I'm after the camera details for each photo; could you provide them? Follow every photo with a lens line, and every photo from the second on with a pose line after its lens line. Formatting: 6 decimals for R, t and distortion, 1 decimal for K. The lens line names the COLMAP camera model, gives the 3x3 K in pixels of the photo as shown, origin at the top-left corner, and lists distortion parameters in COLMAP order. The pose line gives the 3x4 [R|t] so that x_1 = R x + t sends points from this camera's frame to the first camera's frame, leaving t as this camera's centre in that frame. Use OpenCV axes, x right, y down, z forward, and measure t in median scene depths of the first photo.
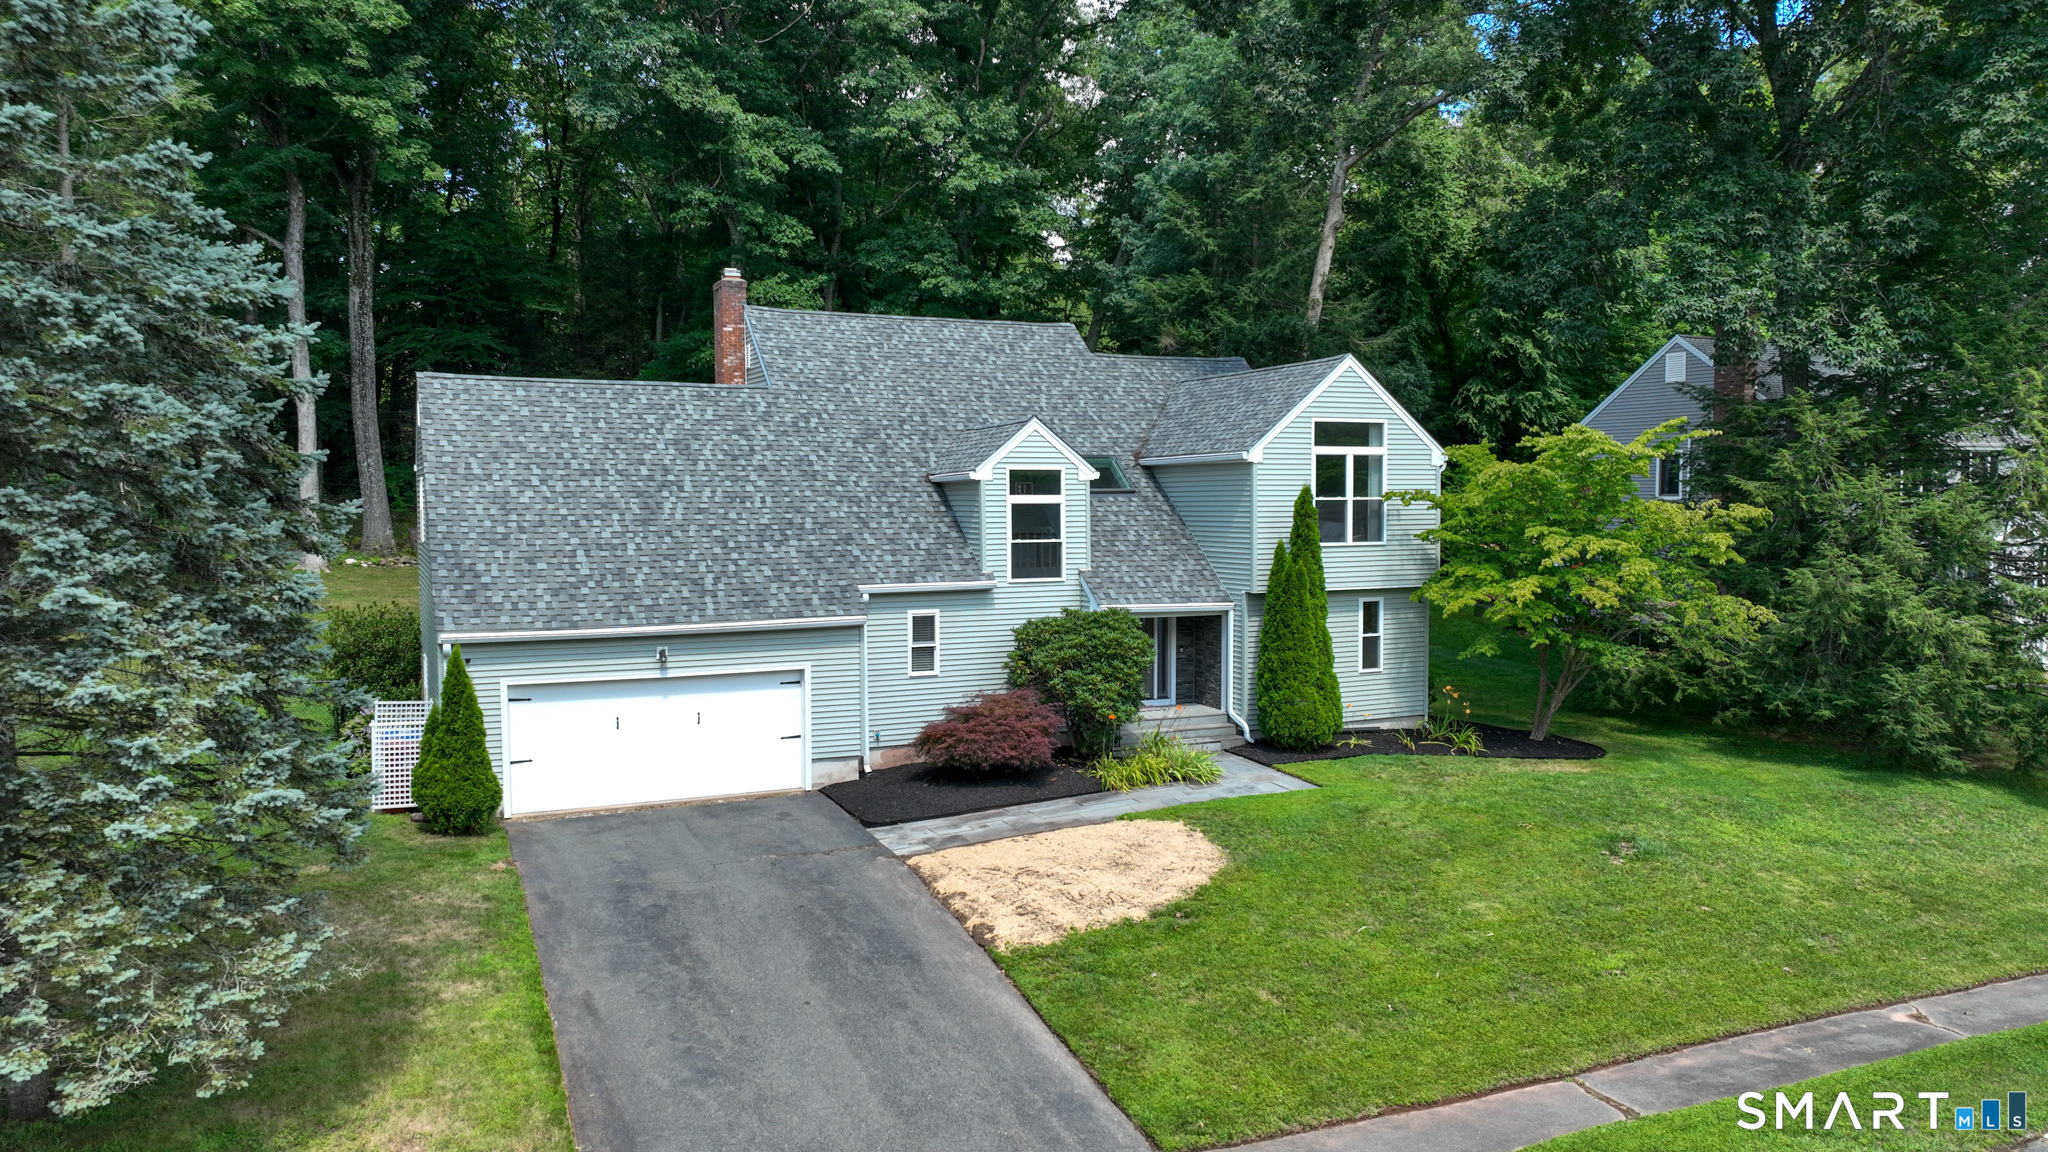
lens RADIAL K [[1437.2, 0, 1024.0], [0, 1437.2, 576.0], [0, 0, 1]] dist [0.005647, -0.001403]
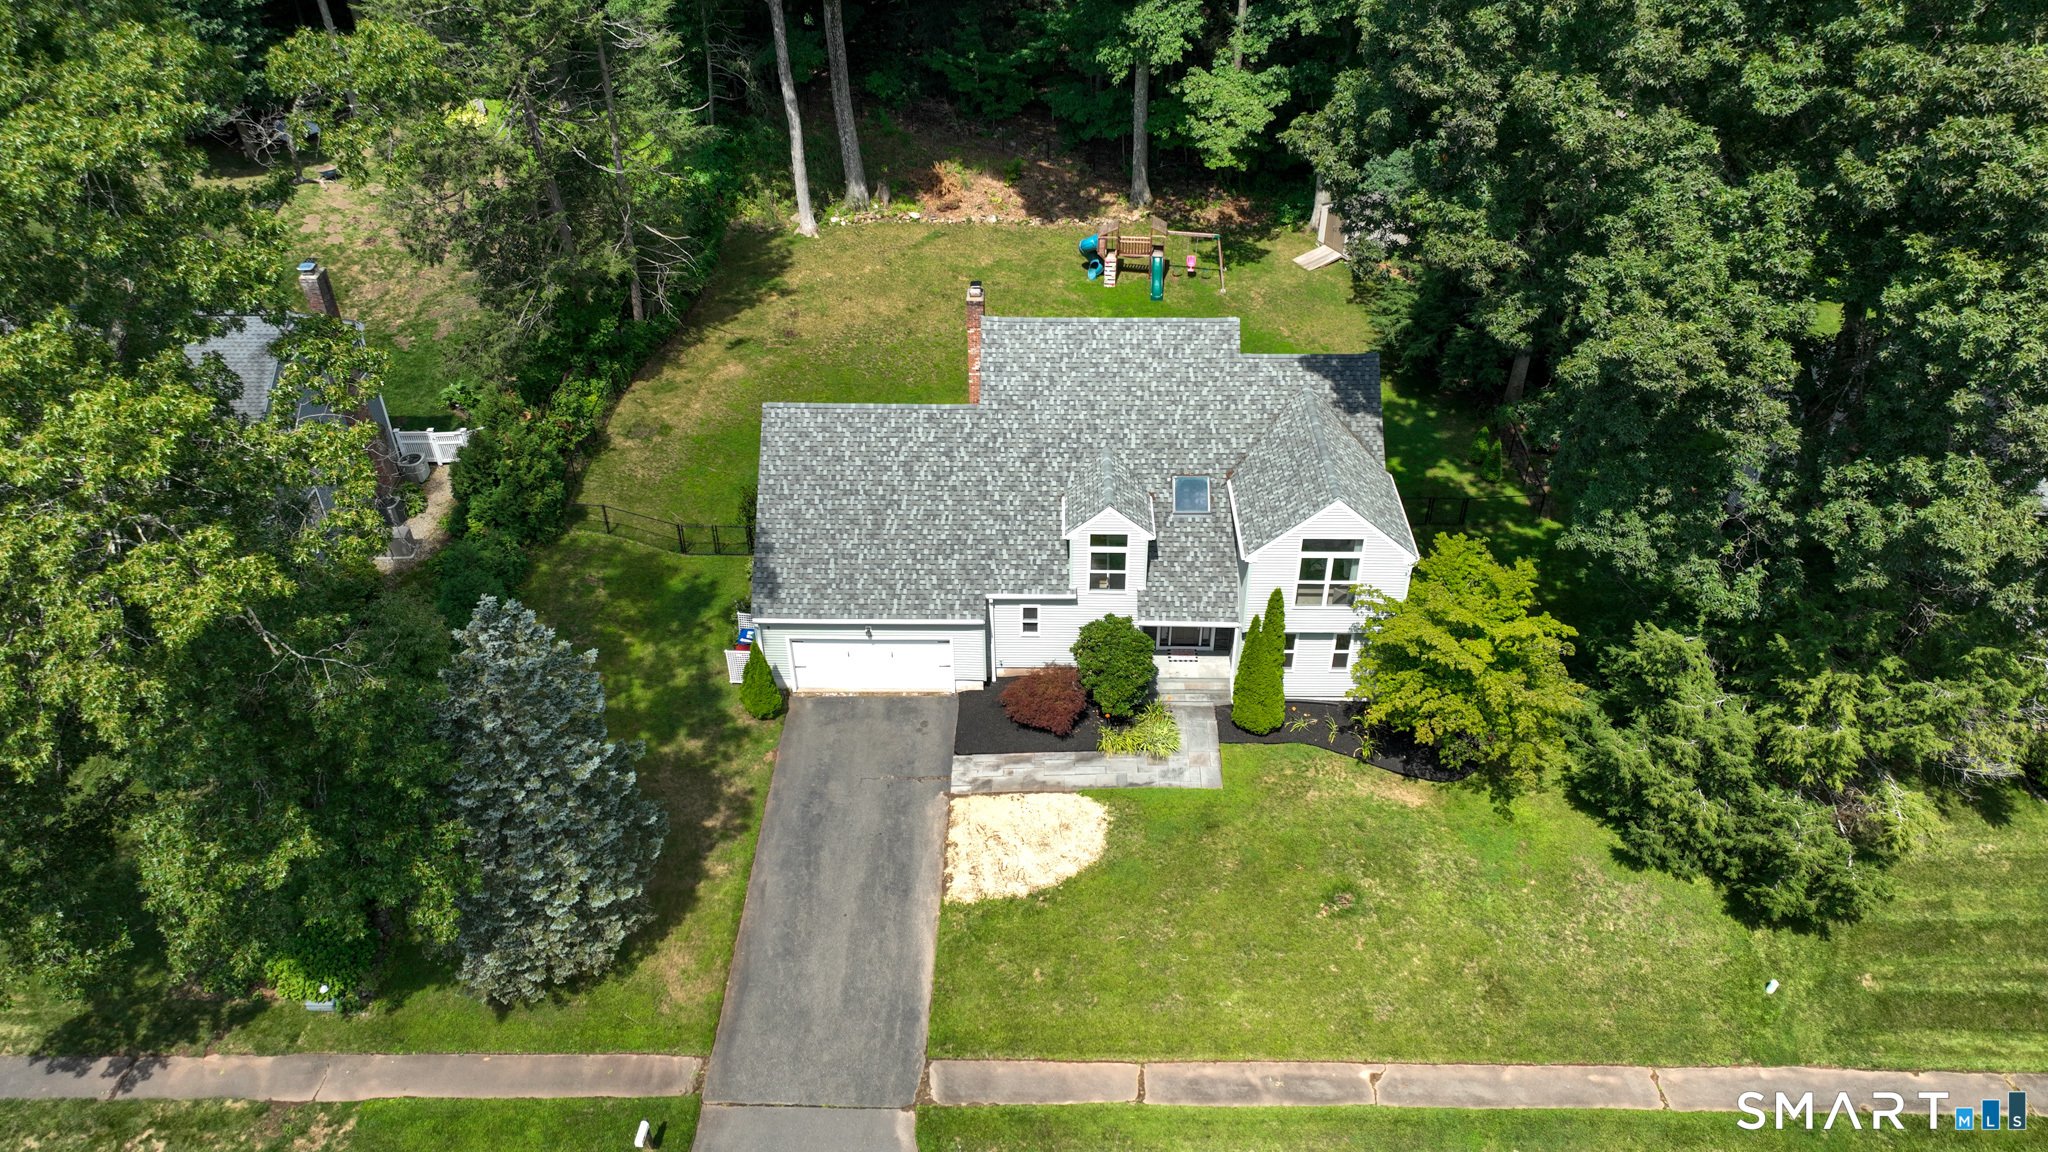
lens RADIAL K [[1437.2, 0, 1024.0], [0, 1437.2, 576.0], [0, 0, 1]] dist [0.005647, -0.001403]
pose [[0.900194, 0.256829, -0.351694, 0.486954], [-0.023450, 0.835001, 0.549749, -0.895786], [0.434856, -0.486634, 0.757685, -0.228062]]
